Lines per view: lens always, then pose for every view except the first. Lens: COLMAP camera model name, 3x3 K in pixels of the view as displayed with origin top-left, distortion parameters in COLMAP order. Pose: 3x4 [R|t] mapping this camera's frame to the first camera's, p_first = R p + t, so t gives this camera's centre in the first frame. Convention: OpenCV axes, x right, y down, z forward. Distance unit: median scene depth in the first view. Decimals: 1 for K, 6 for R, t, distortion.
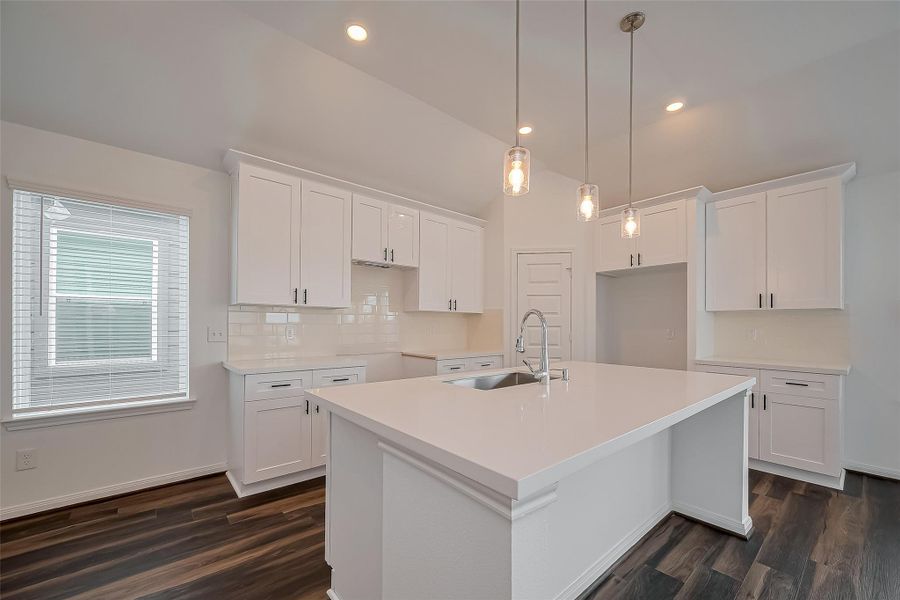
lens RADIAL K [[357.3, 0, 449.4], [0, 357.3, 326.1], [0, 0, 1]] dist [-0.001356, -0.000177]
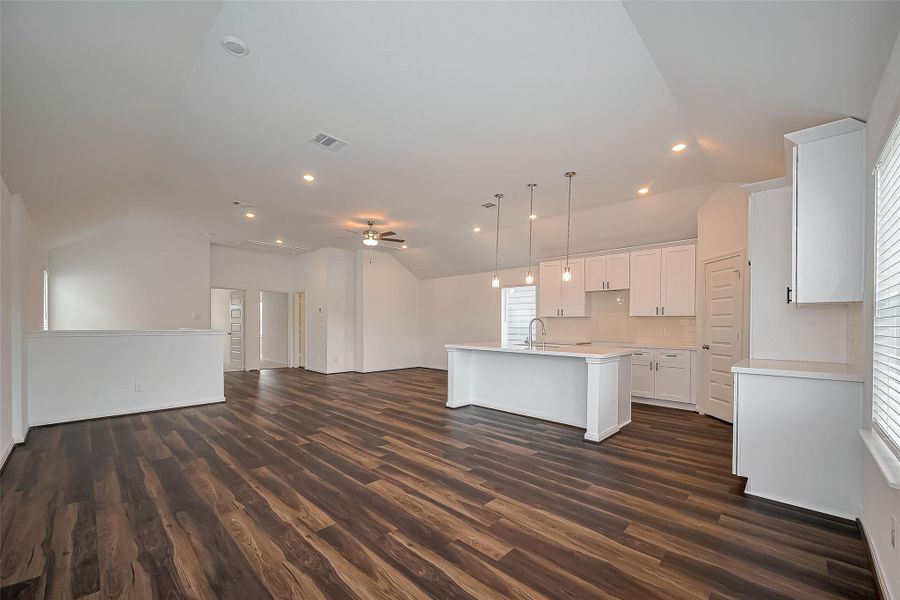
lens RADIAL K [[359.8, 0, 447.6], [0, 359.8, 328.9], [0, 0, 1]] dist [-0.005198, -0.000256]
pose [[0.077148, 0.006288, -0.997000, 1.631098], [-0.012428, 0.999908, 0.005344, 0.016983], [0.996942, 0.011978, 0.077219, 0.096421]]
